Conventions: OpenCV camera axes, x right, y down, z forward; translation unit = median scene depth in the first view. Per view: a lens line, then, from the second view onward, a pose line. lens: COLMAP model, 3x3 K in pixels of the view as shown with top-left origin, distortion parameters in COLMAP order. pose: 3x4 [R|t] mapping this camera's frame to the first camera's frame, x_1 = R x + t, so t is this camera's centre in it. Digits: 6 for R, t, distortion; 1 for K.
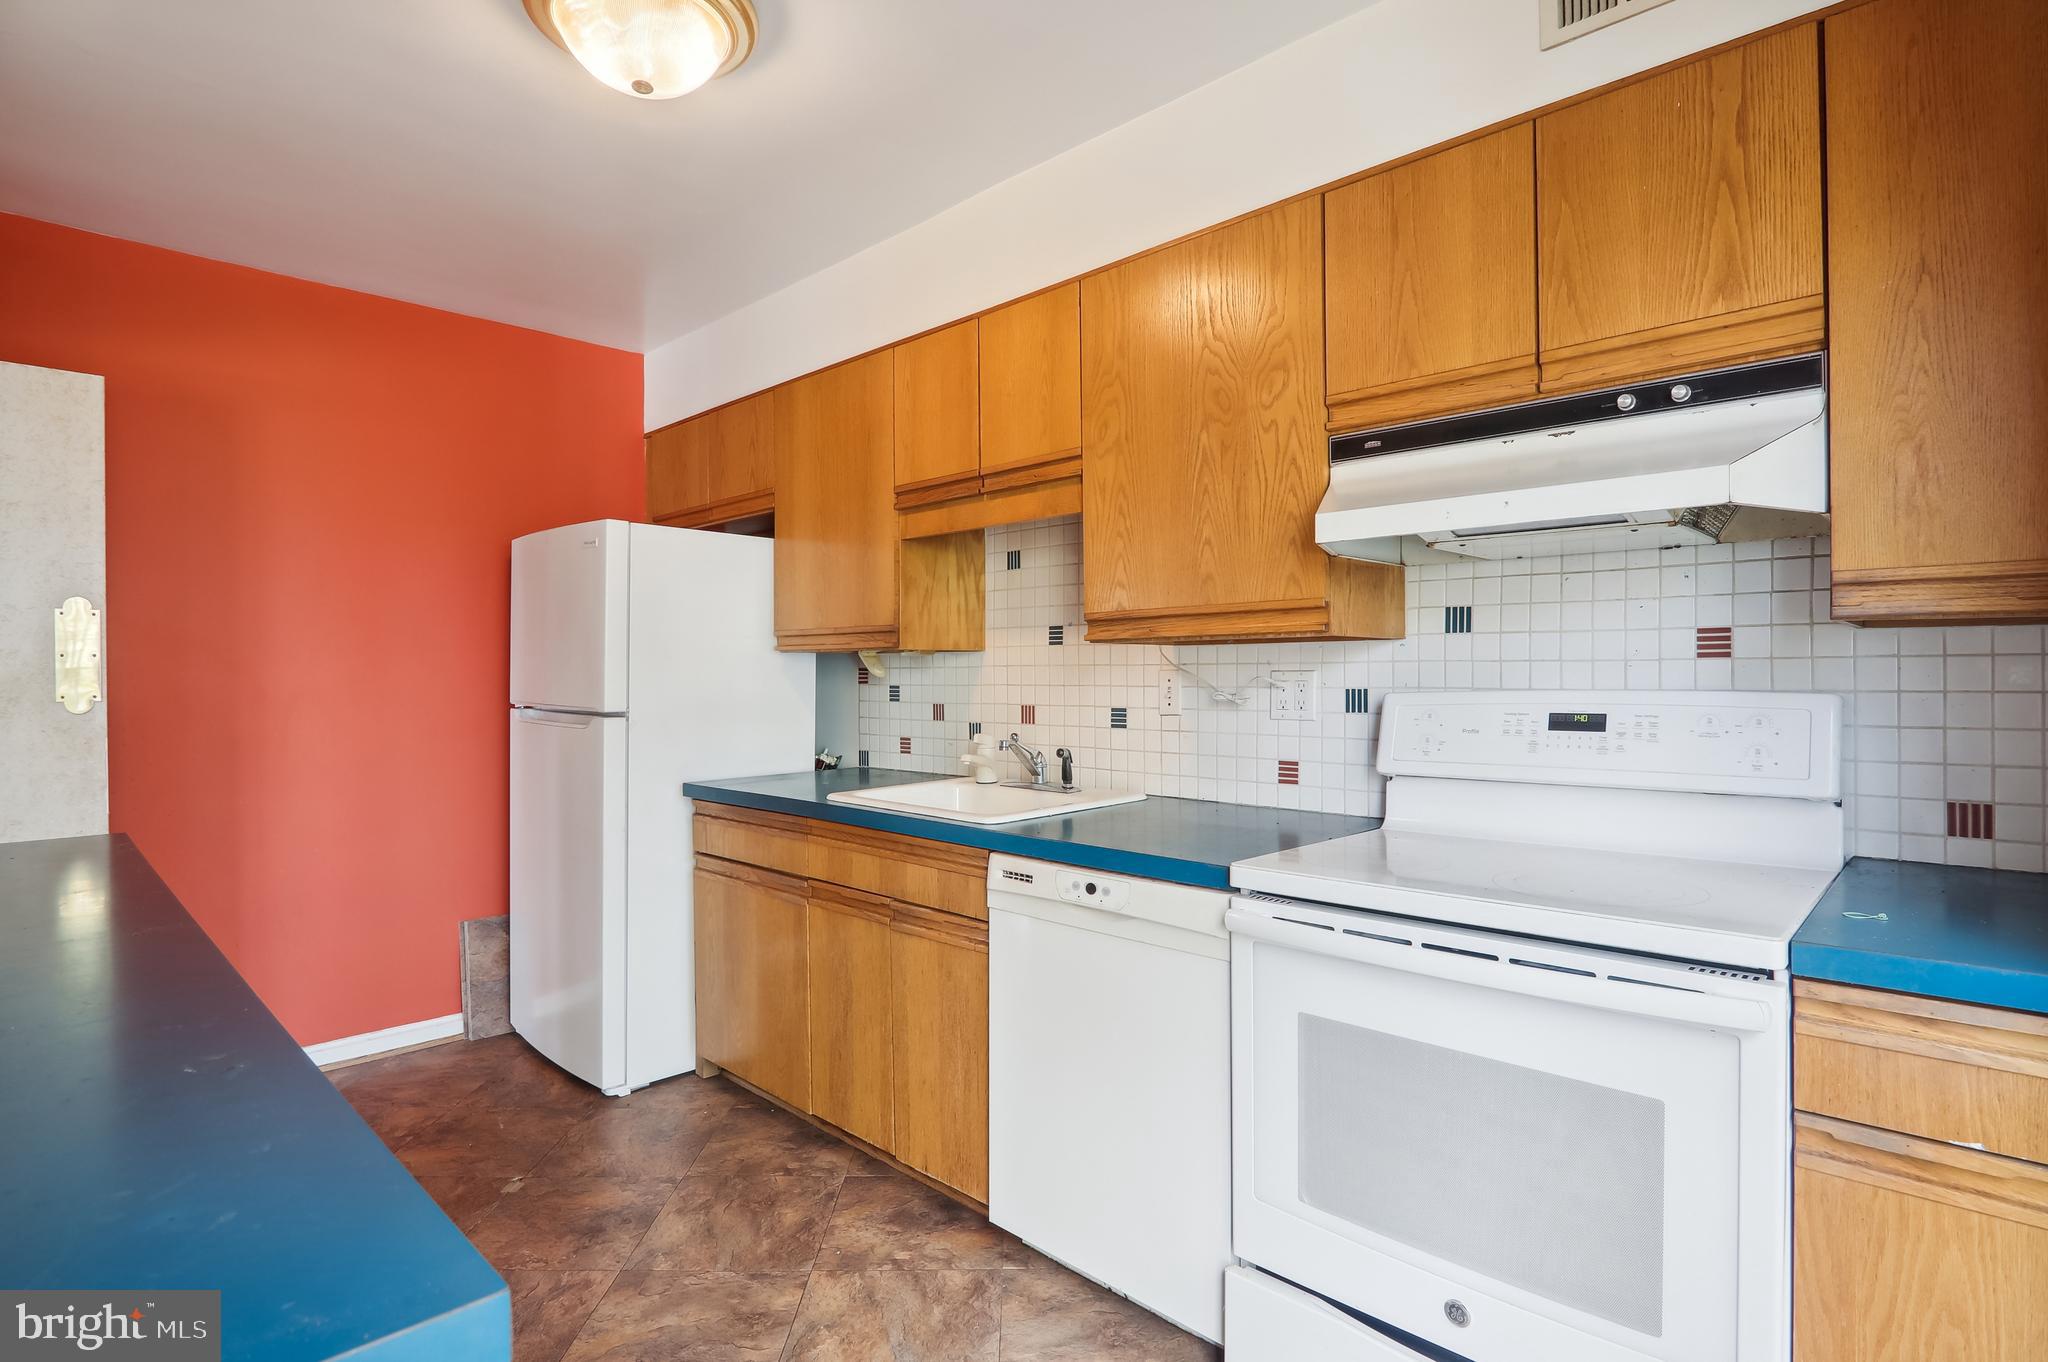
lens RADIAL K [[1018.0, 0, 1024.6], [0, 1018.0, 672.3], [0, 0, 1]] dist [-0.016708, -0.000435]
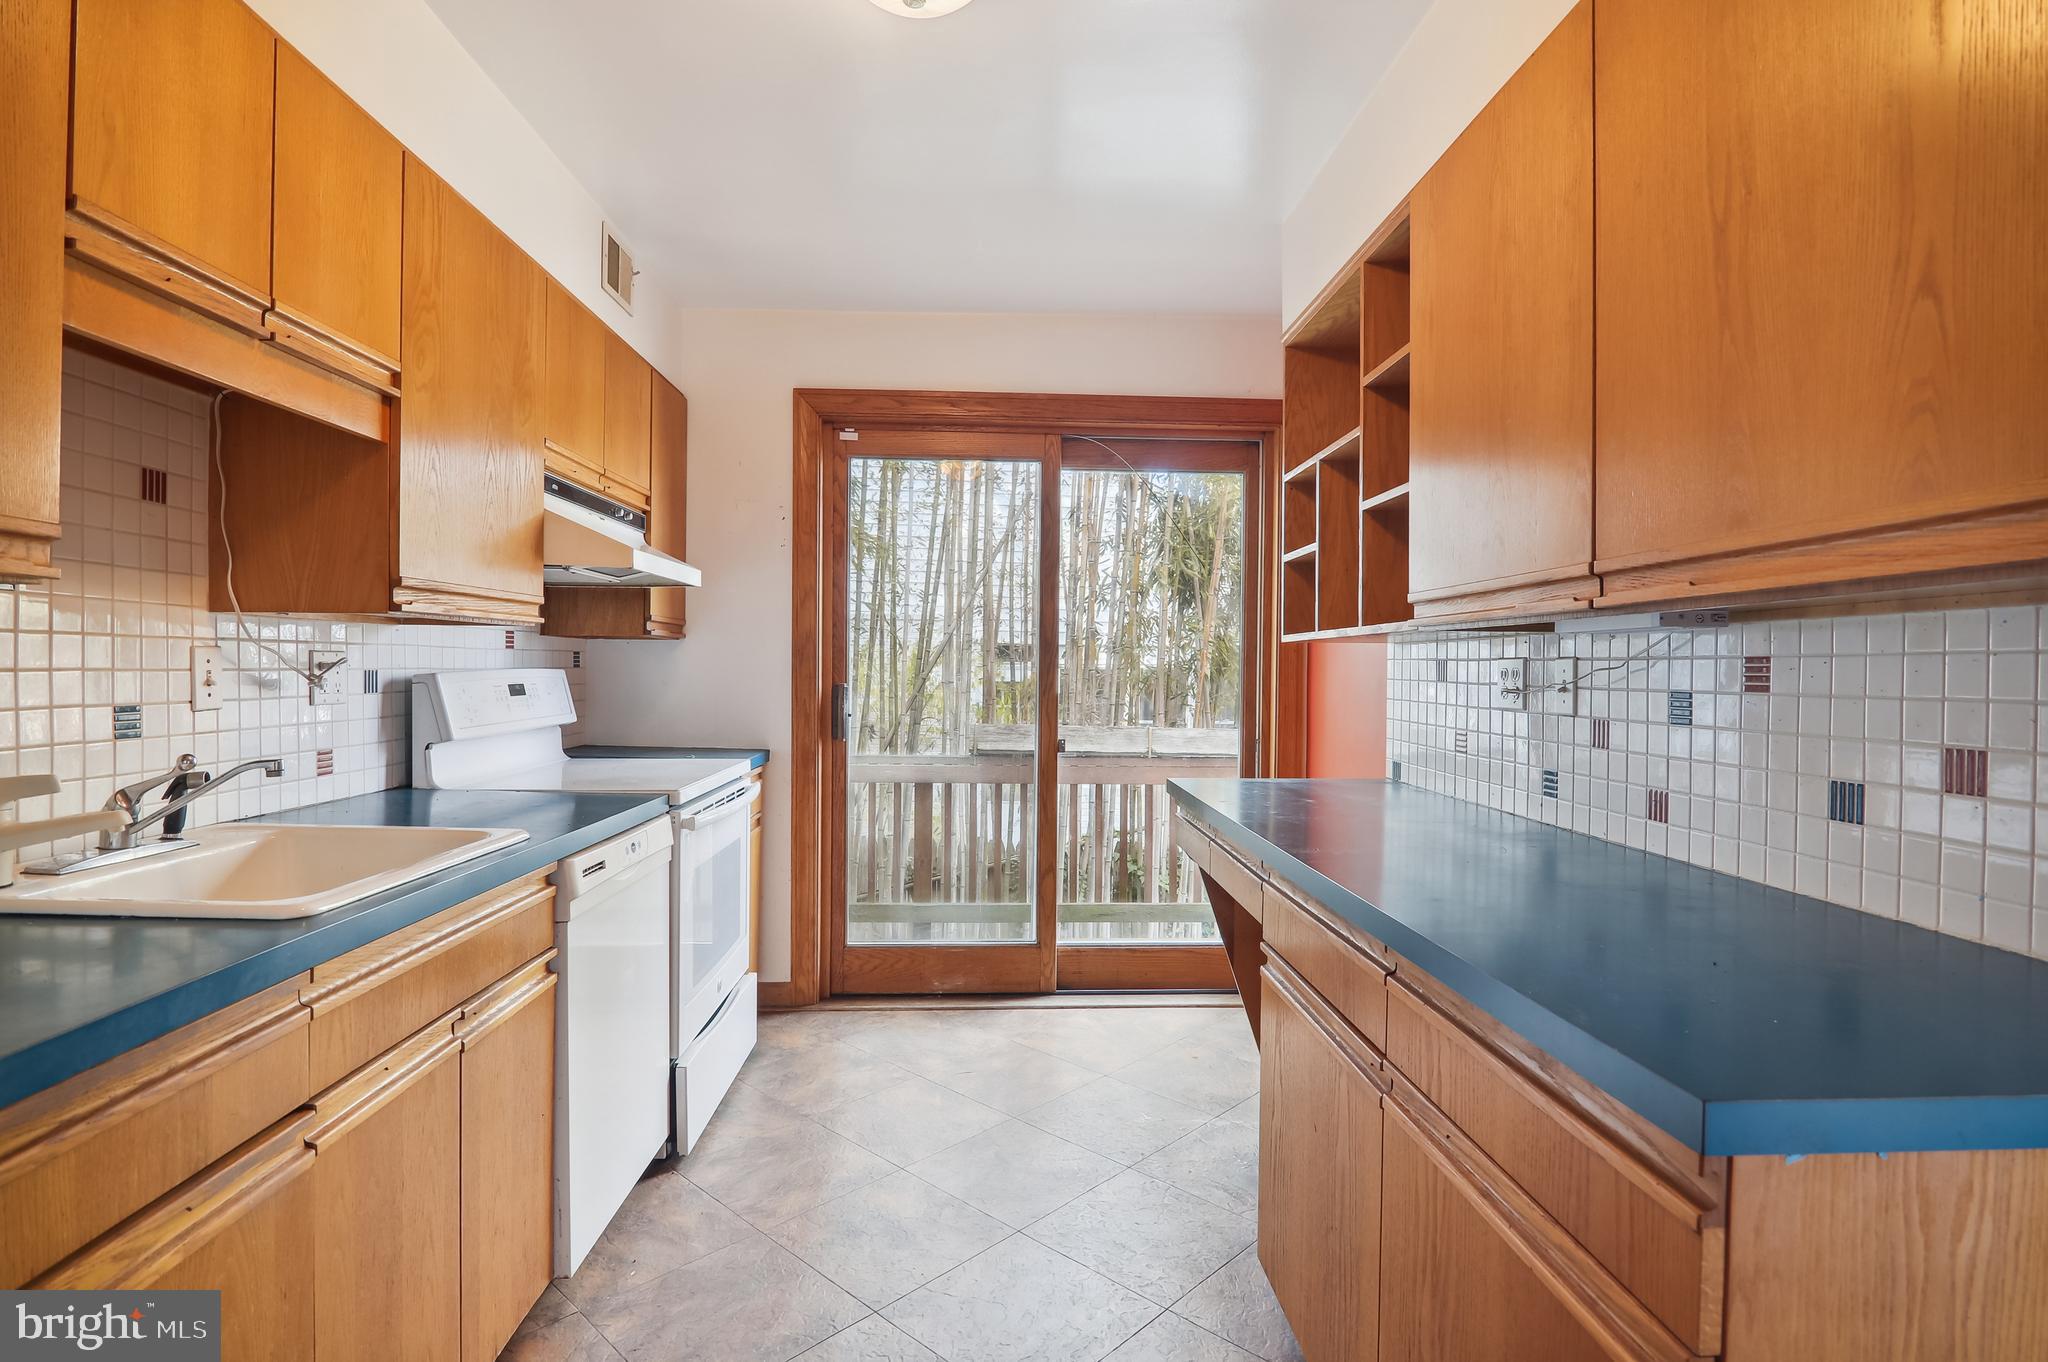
lens RADIAL K [[1018.0, 0, 1025.2], [0, 1018.0, 676.2], [0, 0, 1]] dist [-0.016708, -0.000435]
pose [[-0.718477, -0.012492, 0.695439, -0.851112], [-0.008472, 0.999922, 0.009209, 0.008100], [-0.695500, 0.000725, -0.718526, 1.252563]]
